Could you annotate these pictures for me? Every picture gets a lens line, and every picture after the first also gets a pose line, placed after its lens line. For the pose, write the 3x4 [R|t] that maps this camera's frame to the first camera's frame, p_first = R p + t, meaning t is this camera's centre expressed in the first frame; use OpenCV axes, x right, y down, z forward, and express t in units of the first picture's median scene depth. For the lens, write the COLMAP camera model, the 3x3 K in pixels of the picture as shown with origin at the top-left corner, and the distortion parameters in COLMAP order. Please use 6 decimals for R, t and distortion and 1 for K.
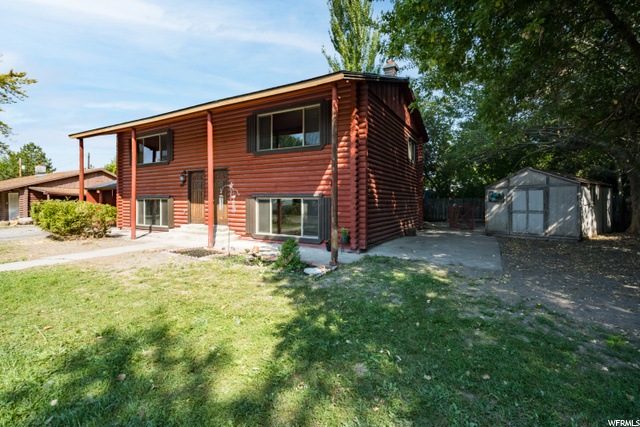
lens RADIAL K [[292.8, 0, 324.8], [0, 292.8, 202.1], [0, 0, 1]] dist [0.003127, 0.000974]
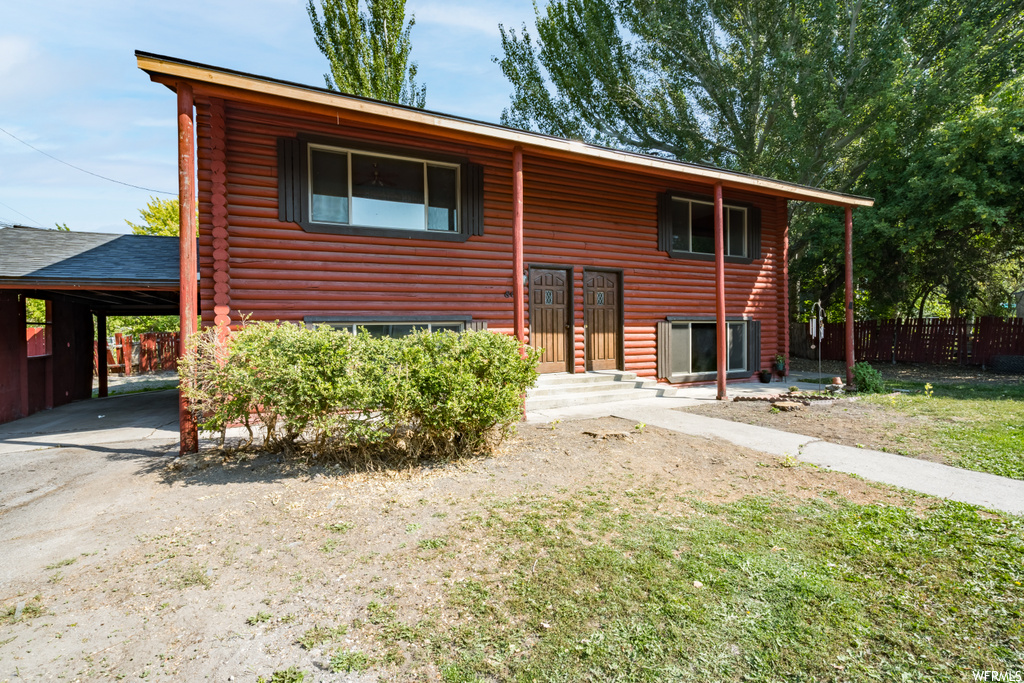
lens RADIAL K [[468.4, 0, 509.2], [0, 468.4, 340.8], [0, 0, 1]] dist [0.003127, 0.000974]
pose [[0.574405, -0.022564, 0.818260, -0.980555], [0.021329, 0.999693, 0.012594, 0.005612], [-0.818293, 0.010218, 0.574710, 0.518960]]
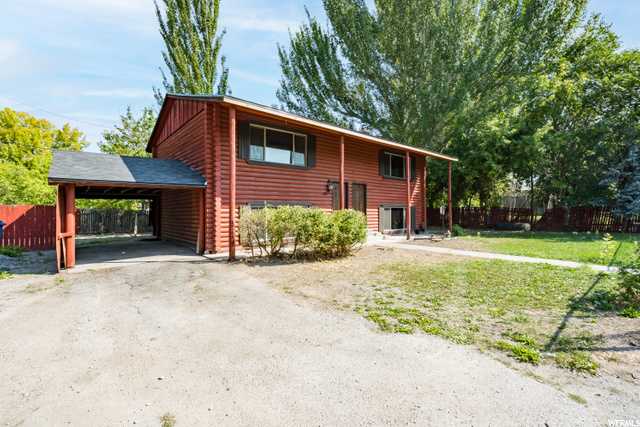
lens RADIAL K [[292.8, 0, 322.2], [0, 292.8, 211.5], [0, 0, 1]] dist [0.003127, 0.000974]
pose [[0.330596, -0.000890, 0.943772, -1.303779], [0.013345, 0.999904, -0.003732, 0.007381], [-0.943678, 0.013829, 0.330576, 0.602837]]
